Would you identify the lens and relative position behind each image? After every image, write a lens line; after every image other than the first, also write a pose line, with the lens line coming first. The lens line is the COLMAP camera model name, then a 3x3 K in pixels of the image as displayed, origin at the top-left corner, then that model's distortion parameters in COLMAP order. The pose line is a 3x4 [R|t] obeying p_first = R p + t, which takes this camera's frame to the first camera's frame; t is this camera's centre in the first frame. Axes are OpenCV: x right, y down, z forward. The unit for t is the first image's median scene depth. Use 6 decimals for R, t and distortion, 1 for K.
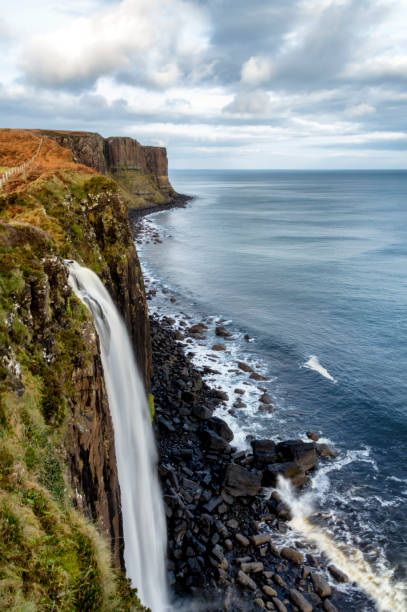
lens RADIAL K [[476.1, 0, 184.0], [0, 476.1, 306.4], [0, 0, 1]] dist [-0.002000, -0.005992]
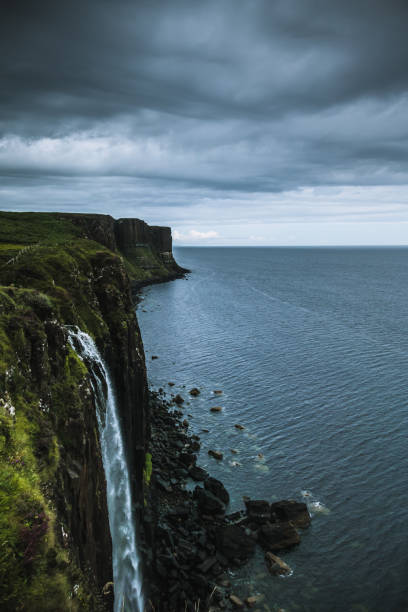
lens RADIAL K [[476.1, 0, 184.5], [0, 476.1, 306.4], [0, 0, 1]] dist [-0.002000, -0.005992]
pose [[0.999110, -0.013419, -0.039985, 0.056974], [0.006979, 0.987568, -0.157040, 0.031027], [0.041595, 0.156621, 0.986782, -0.079203]]
